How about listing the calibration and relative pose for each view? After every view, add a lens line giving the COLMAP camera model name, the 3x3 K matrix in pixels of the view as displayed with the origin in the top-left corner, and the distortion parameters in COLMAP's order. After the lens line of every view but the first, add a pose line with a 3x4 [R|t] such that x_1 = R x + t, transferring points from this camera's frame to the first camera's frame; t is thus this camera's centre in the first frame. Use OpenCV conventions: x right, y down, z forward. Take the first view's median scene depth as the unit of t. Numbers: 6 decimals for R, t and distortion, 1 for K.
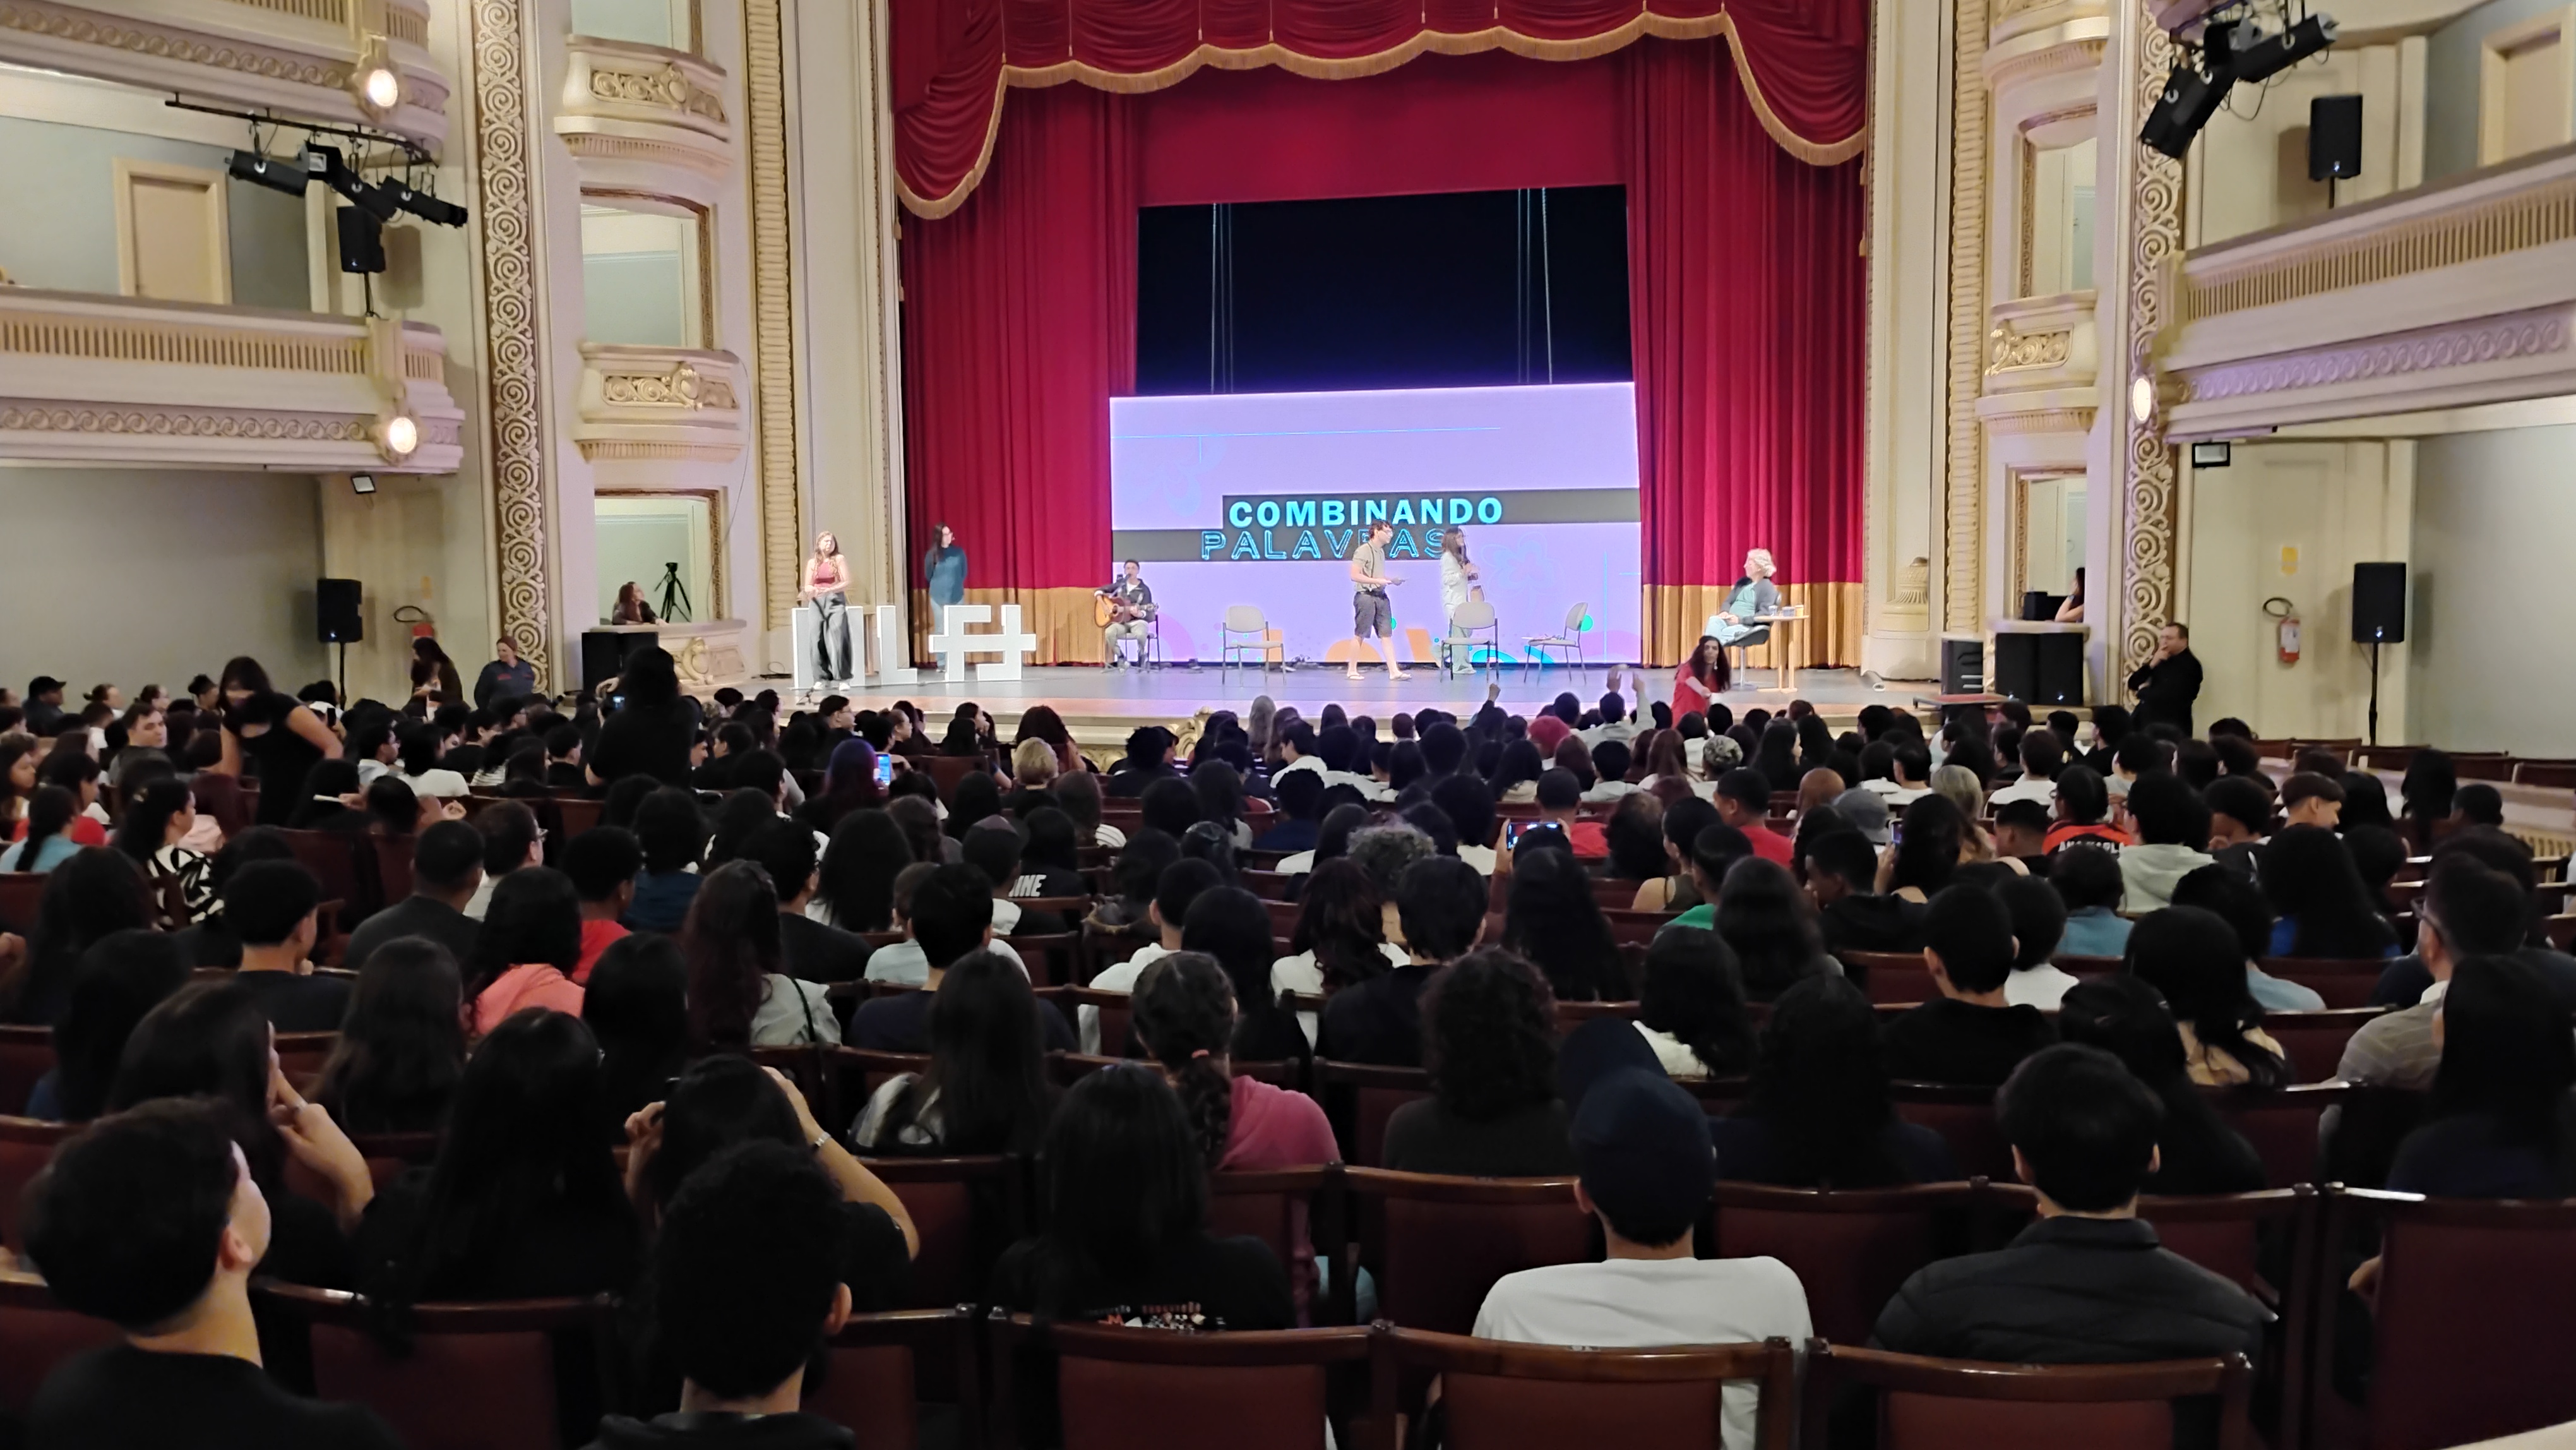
lens RADIAL K [[2128.5, 0, 1289.5], [0, 2128.5, 711.3], [0, 0, 1]] dist [0.037314, 0.000493]
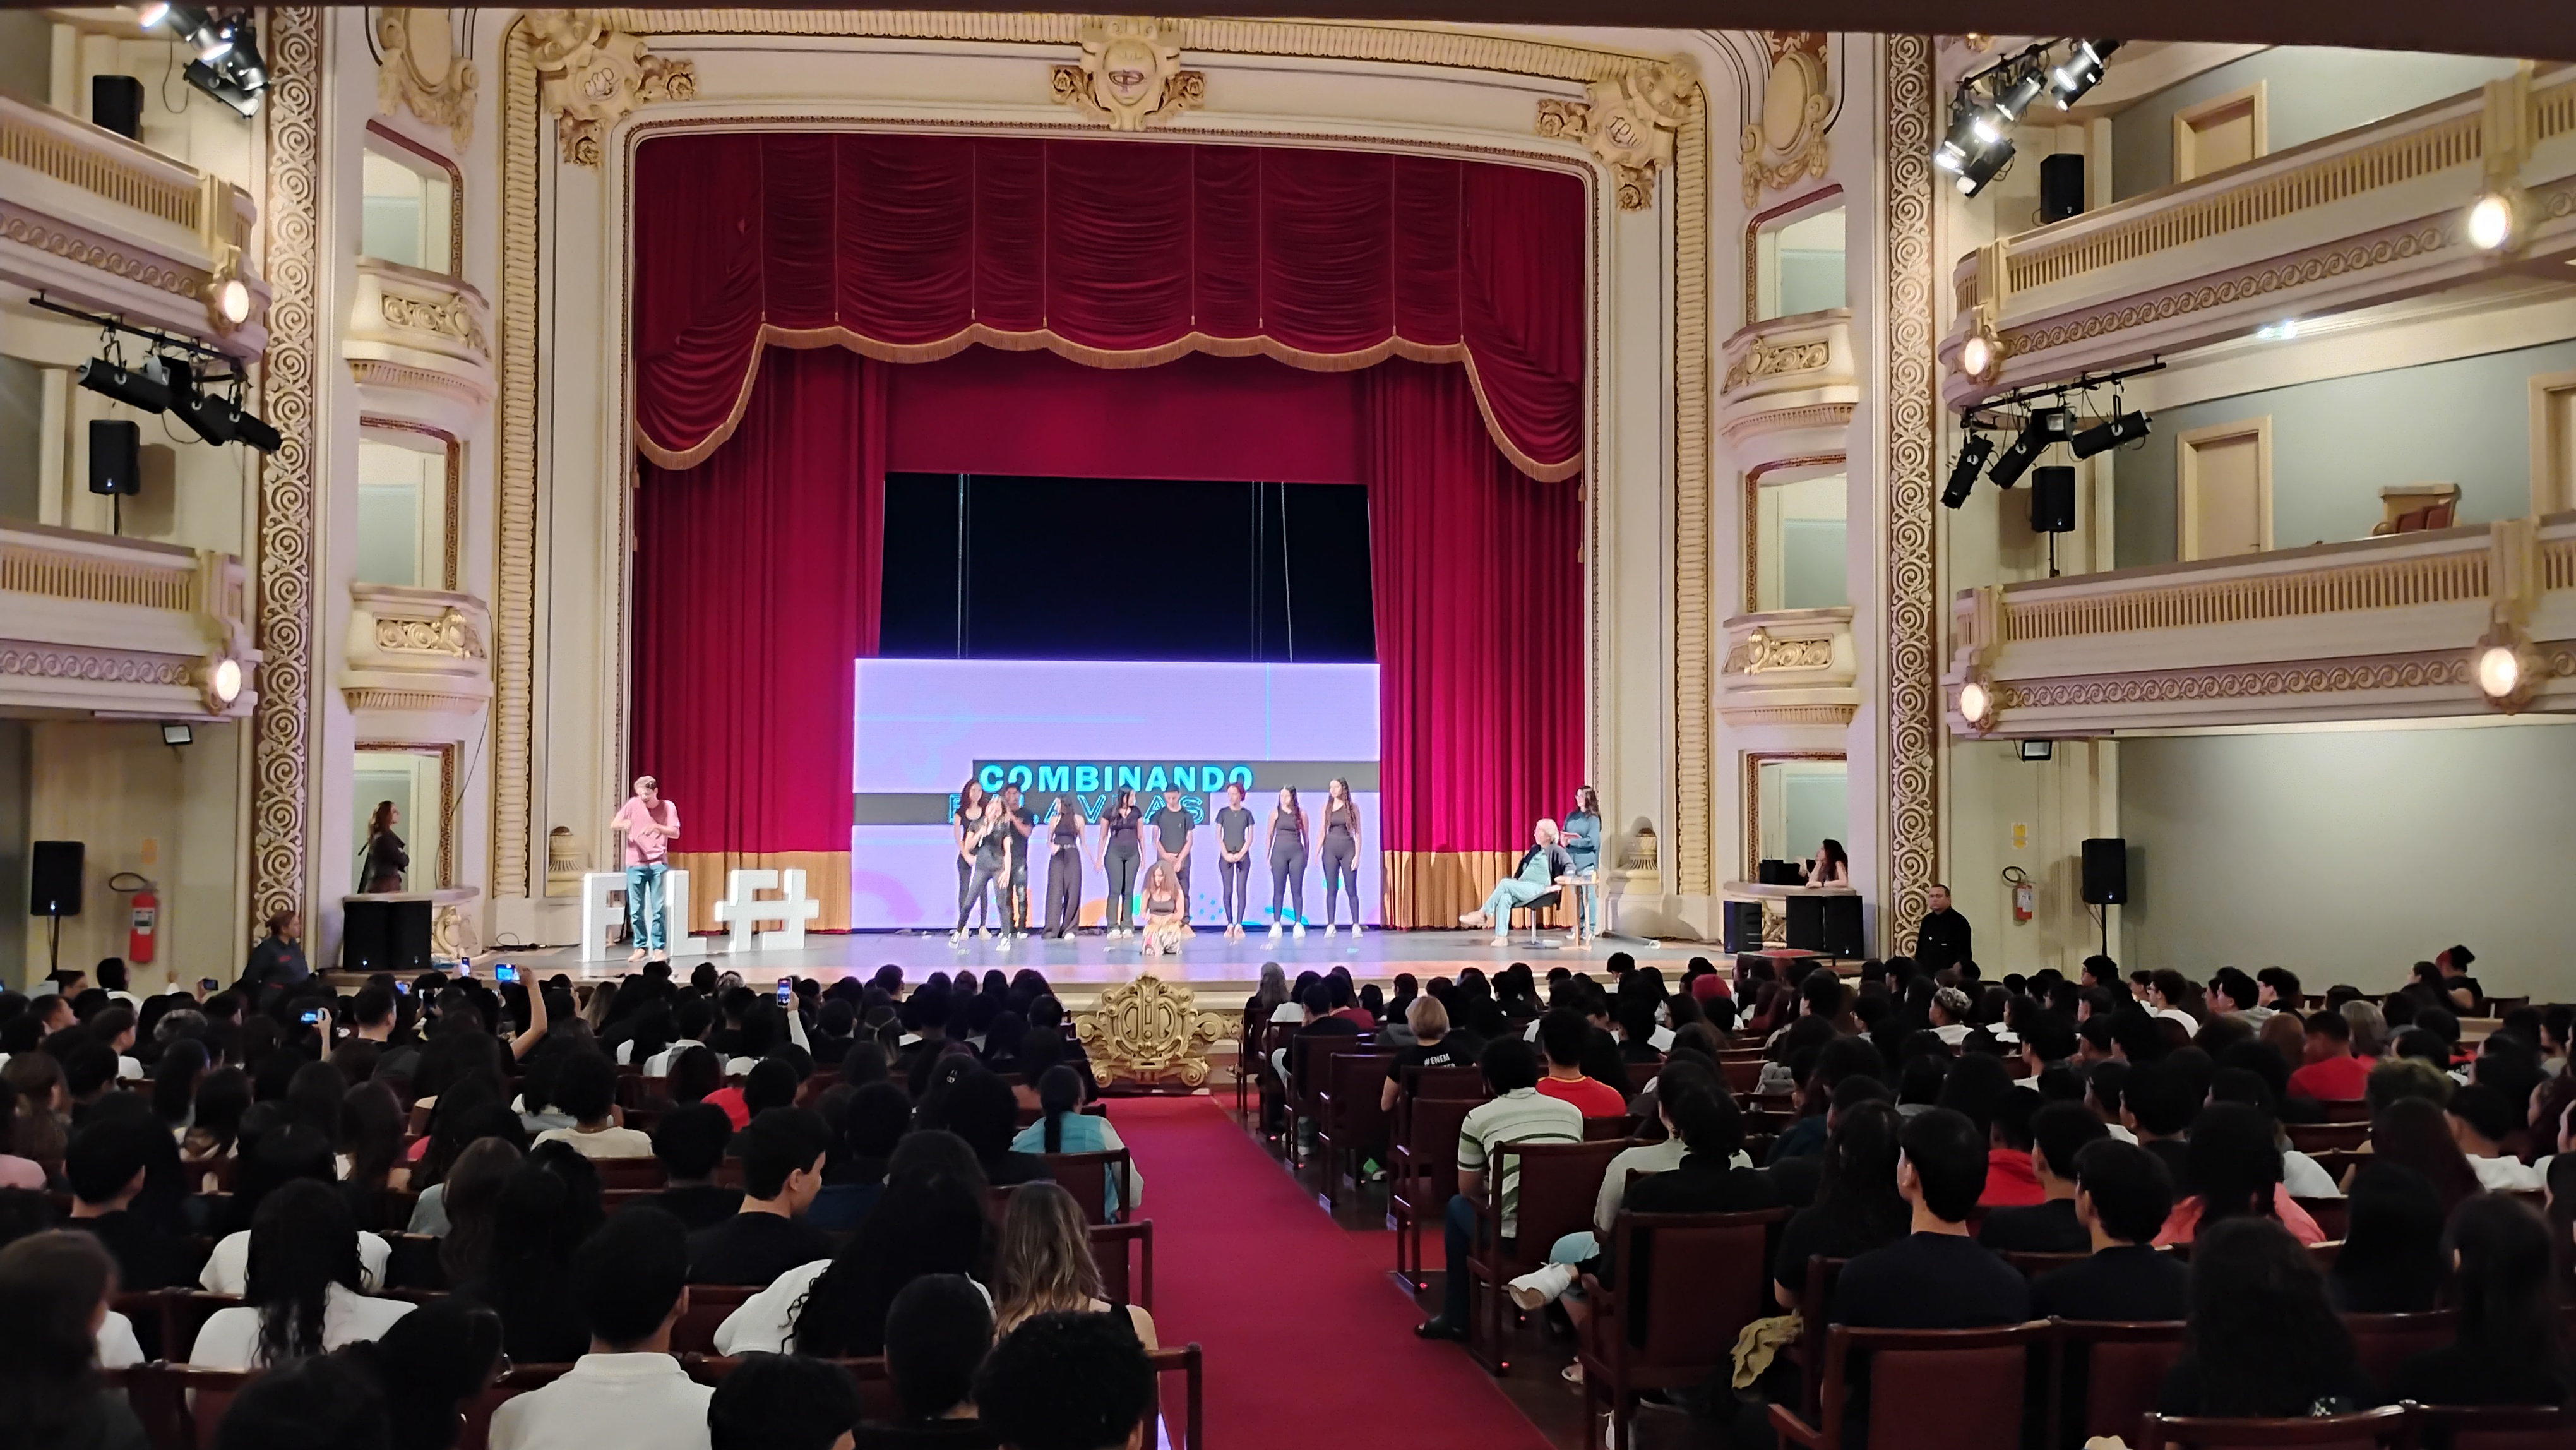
lens RADIAL K [[2128.5, 0, 1289.5], [0, 2128.5, 711.3], [0, 0, 1]] dist [0.037314, 0.000493]
pose [[0.931823, 0.027108, 0.361900, -0.280051], [0.016703, 0.992946, -0.117385, -0.004038], [-0.362530, 0.115427, 0.924797, 0.018430]]
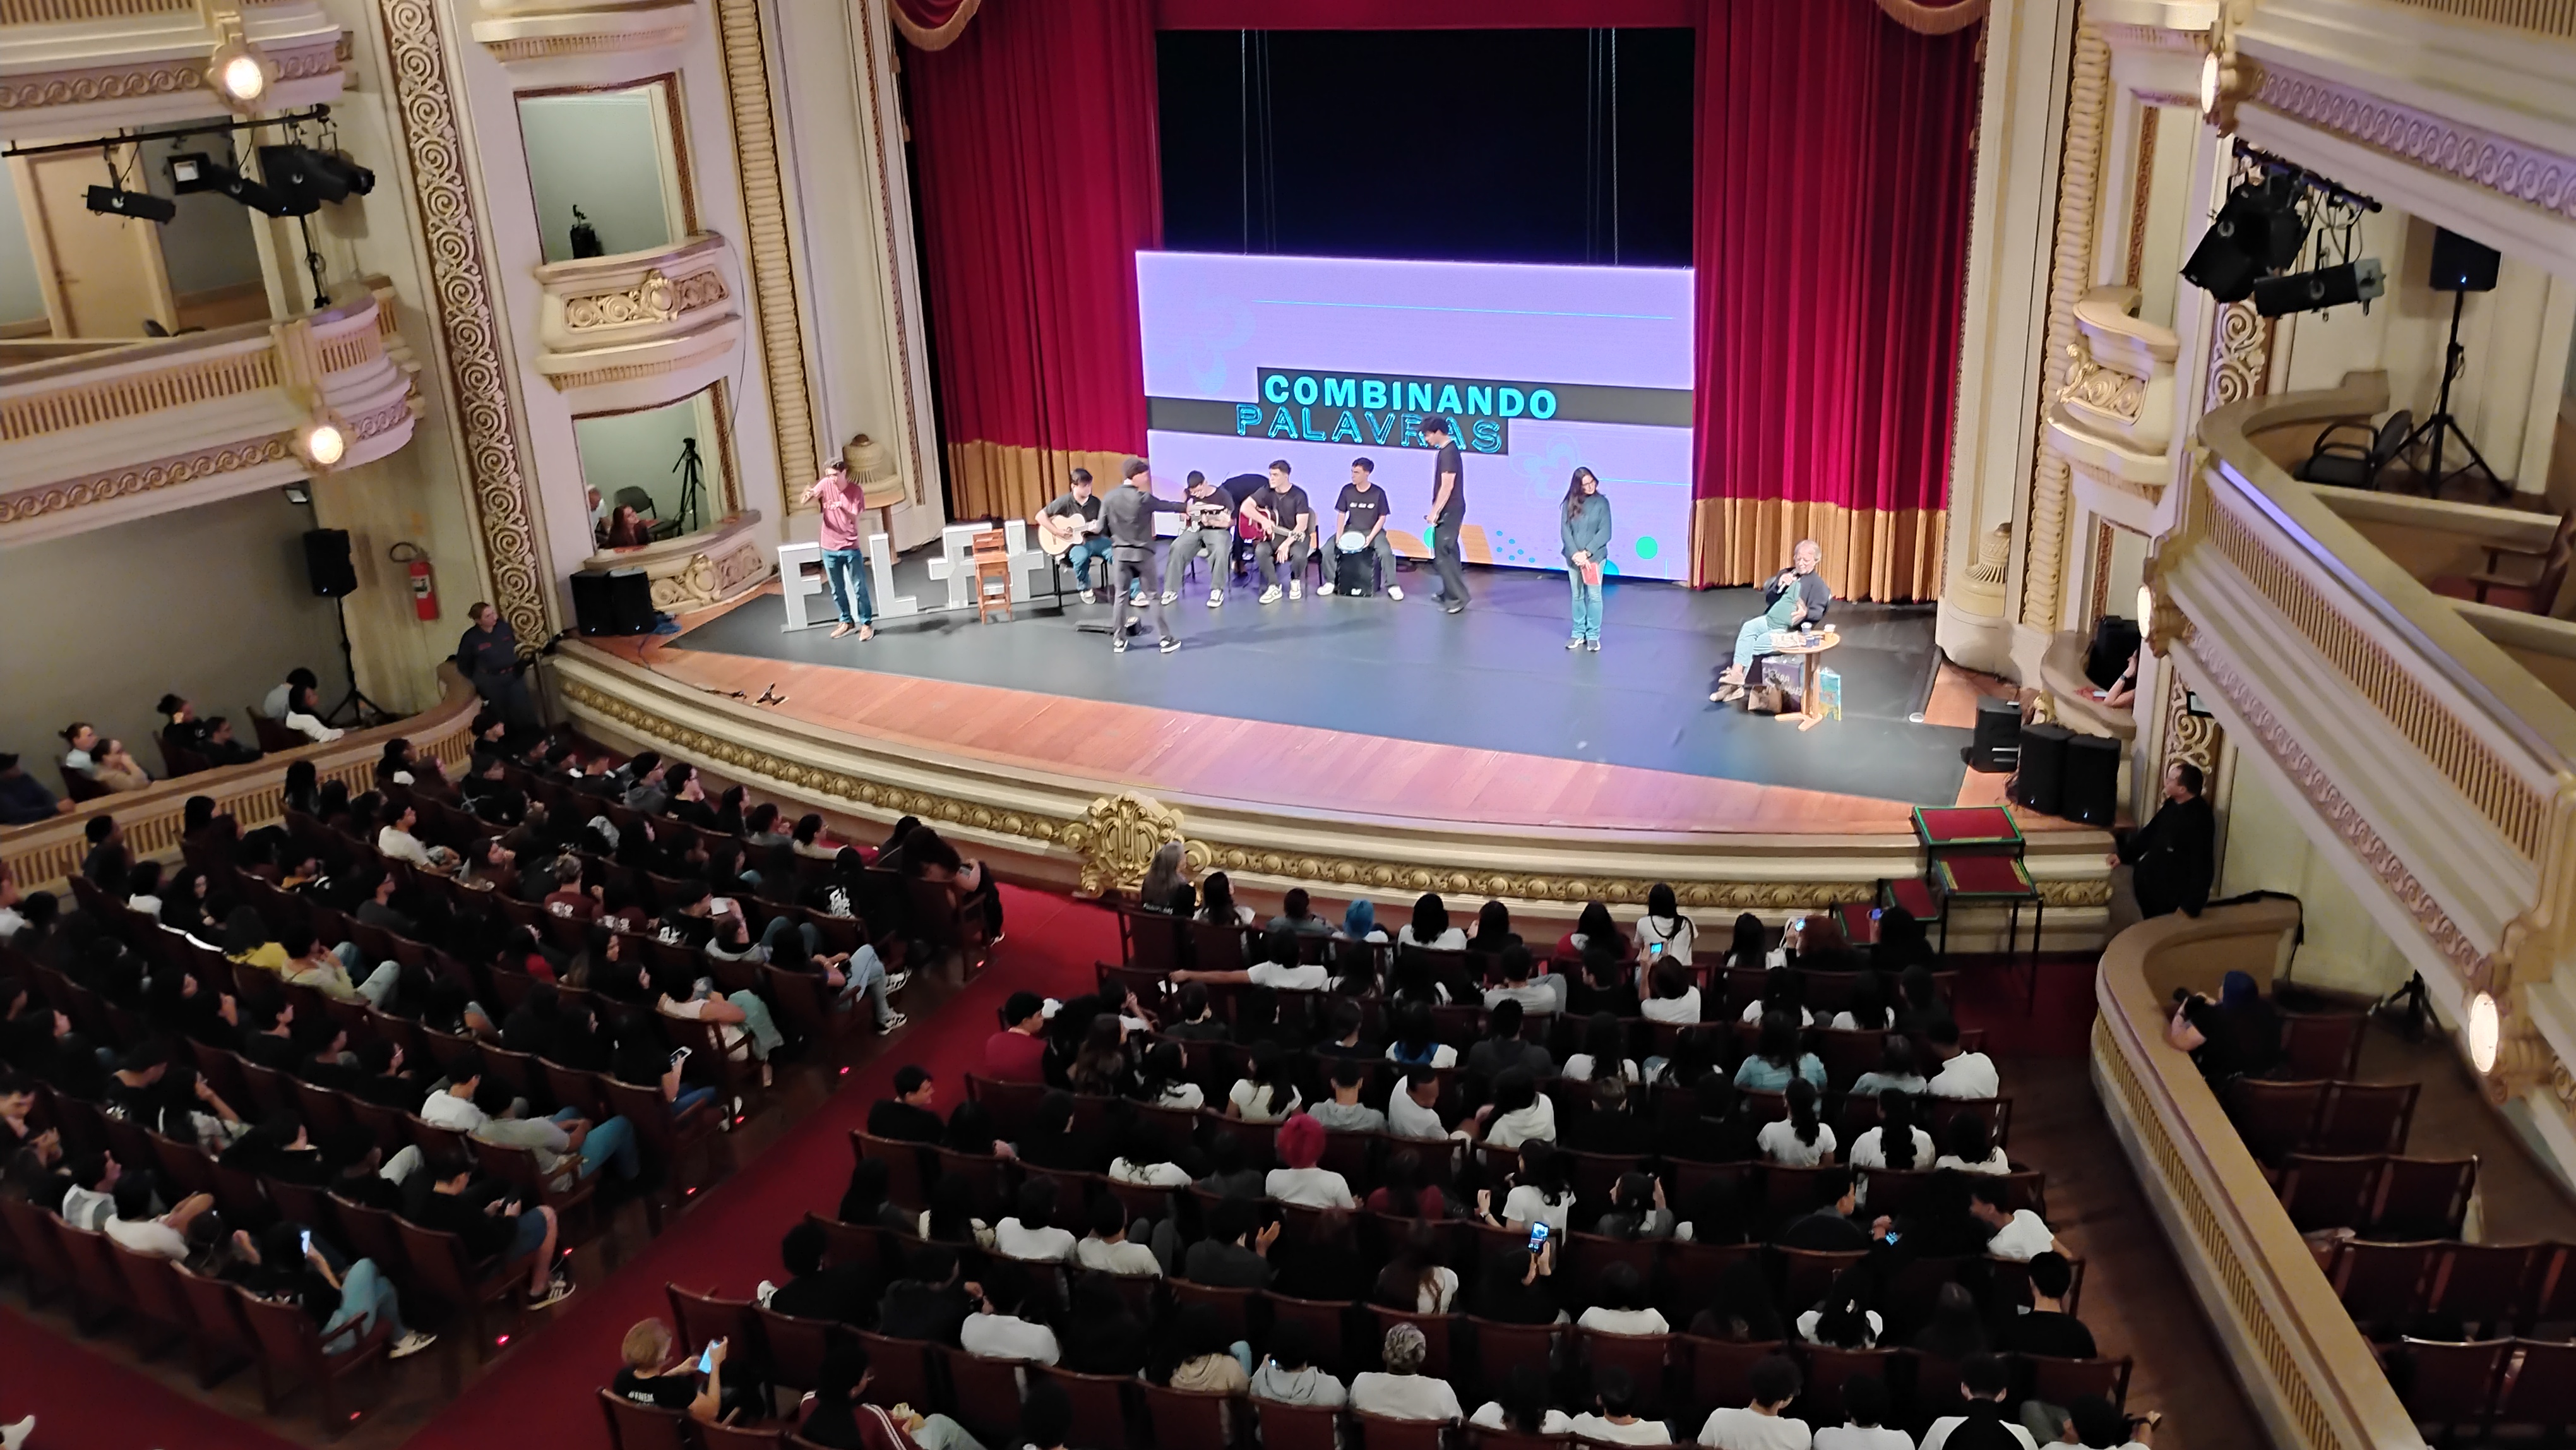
lens RADIAL K [[2148.3, 0, 1288.0], [0, 2148.3, 725.0], [0, 0, 1]] dist [0.033939, -0.002448]
pose [[0.987602, 0.030655, -0.153955, 0.139224], [0.016011, 0.955960, 0.293058, -0.245009], [0.156159, -0.291890, 0.943618, 0.102268]]
